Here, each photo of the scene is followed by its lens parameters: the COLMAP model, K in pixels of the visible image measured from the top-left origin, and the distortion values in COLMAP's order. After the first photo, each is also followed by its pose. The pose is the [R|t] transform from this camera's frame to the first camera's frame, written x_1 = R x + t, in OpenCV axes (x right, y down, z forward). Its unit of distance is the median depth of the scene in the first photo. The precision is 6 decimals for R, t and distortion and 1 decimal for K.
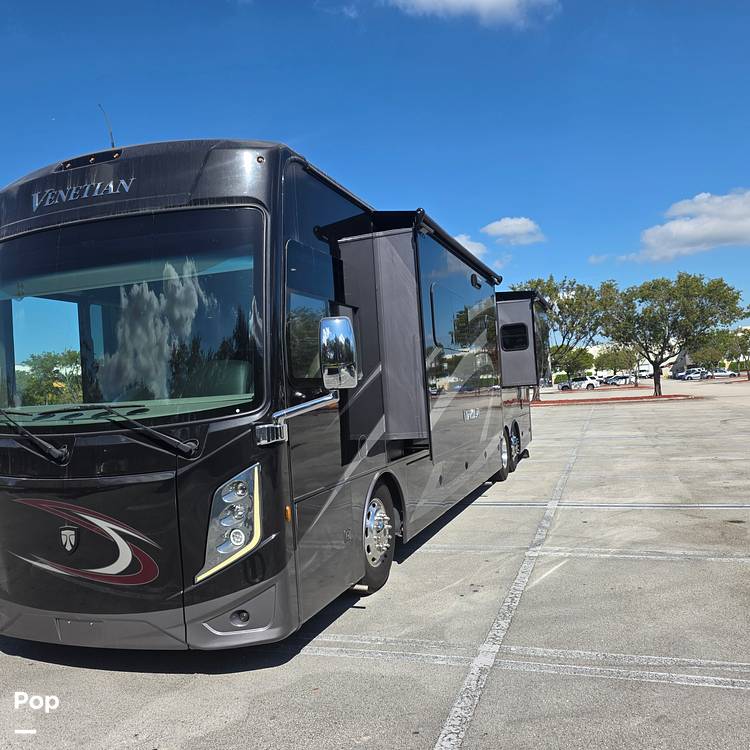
lens RADIAL K [[677.6, 0, 364.7], [0, 677.6, 373.7], [0, 0, 1]] dist [0.067098, -0.092167]
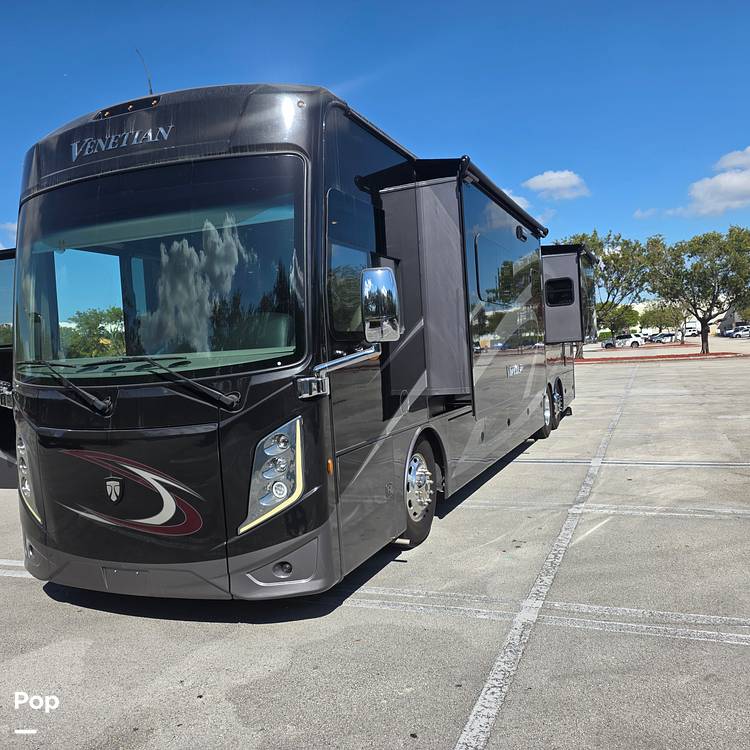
lens RADIAL K [[678.9, 0, 376.8], [0, 678.9, 363.6], [0, 0, 1]] dist [0.062321, -0.081693]
pose [[0.999177, 0.003569, -0.040397, -0.003788], [-0.001648, 0.998871, 0.047487, 0.005773], [0.040521, -0.047381, 0.998055, 0.013948]]
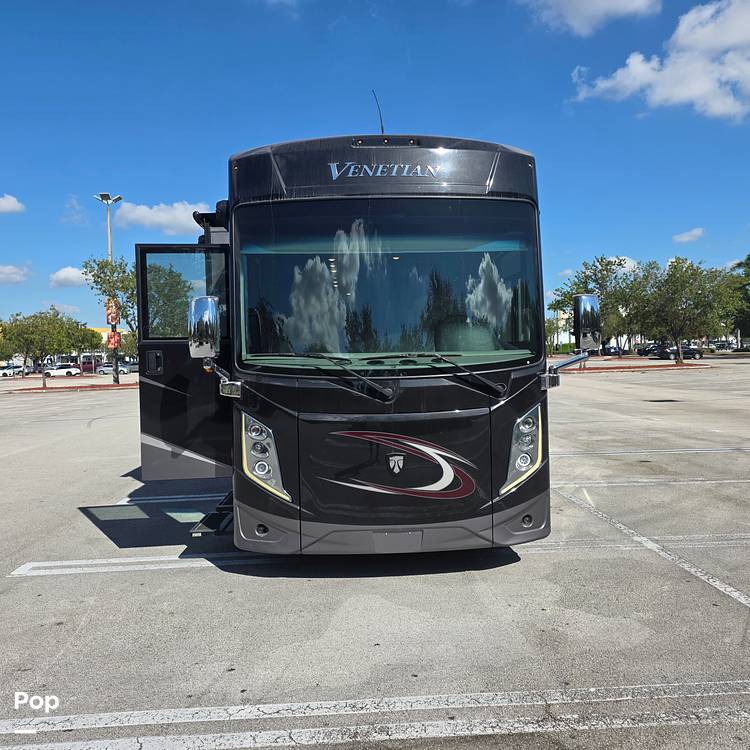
lens RADIAL K [[633.8, 0, 375.2], [0, 633.8, 385.6], [0, 0, 1]] dist [0.067960, -0.086804]
pose [[0.923791, 0.031058, 0.381635, -0.693293], [-0.042733, 0.998841, 0.022153, 0.063531], [-0.380505, -0.036773, 0.924047, -0.004874]]
